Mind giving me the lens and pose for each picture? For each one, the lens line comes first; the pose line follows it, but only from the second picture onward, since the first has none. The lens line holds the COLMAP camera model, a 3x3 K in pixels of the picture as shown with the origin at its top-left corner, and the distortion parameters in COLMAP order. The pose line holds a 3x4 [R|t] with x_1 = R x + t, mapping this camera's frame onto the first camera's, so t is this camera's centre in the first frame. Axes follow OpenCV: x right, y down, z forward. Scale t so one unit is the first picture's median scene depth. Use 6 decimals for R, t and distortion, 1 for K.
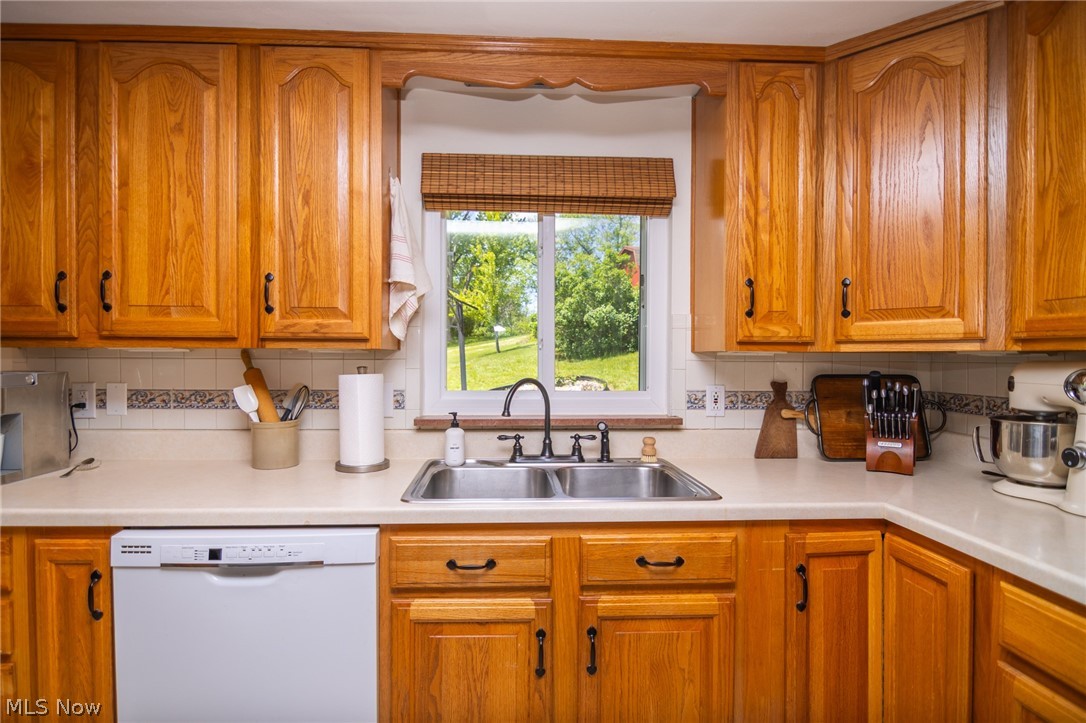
lens RADIAL K [[545.9, 0, 536.6], [0, 545.9, 364.3], [0, 0, 1]] dist [-0.003267, -0.007812]
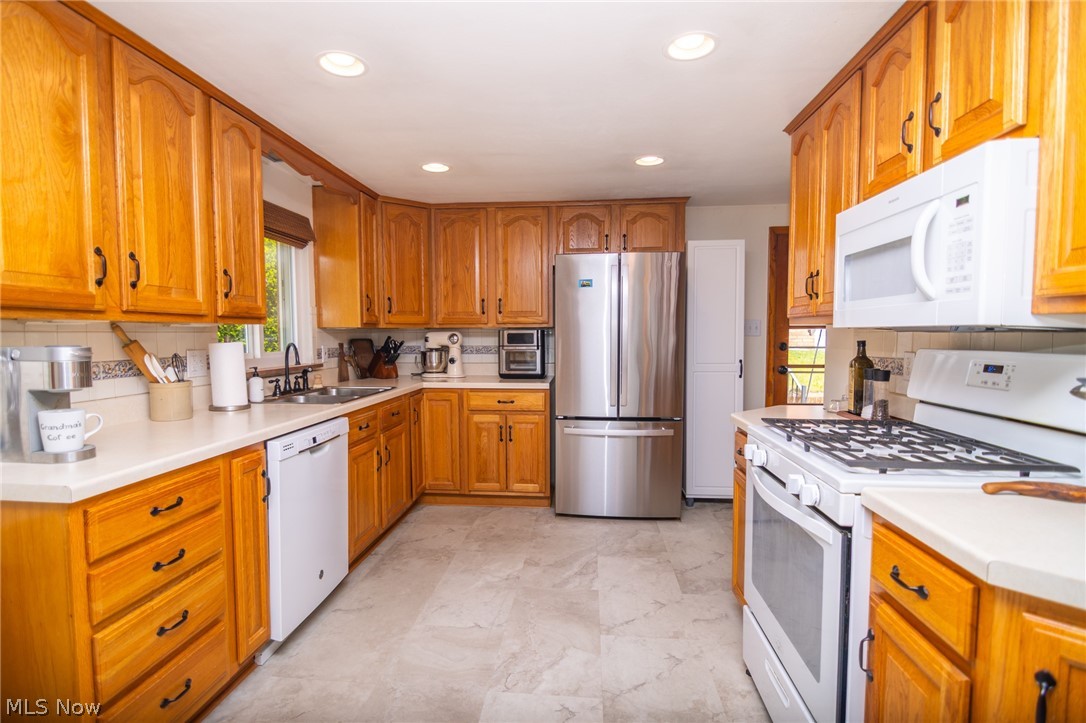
lens RADIAL K [[545.9, 0, 536.6], [0, 545.9, 364.3], [0, 0, 1]] dist [-0.003267, -0.007812]
pose [[0.146812, -0.061091, 0.987276, -1.771844], [0.018238, 0.998089, 0.059049, 0.007331], [-0.988996, 0.009336, 0.147645, 0.013412]]
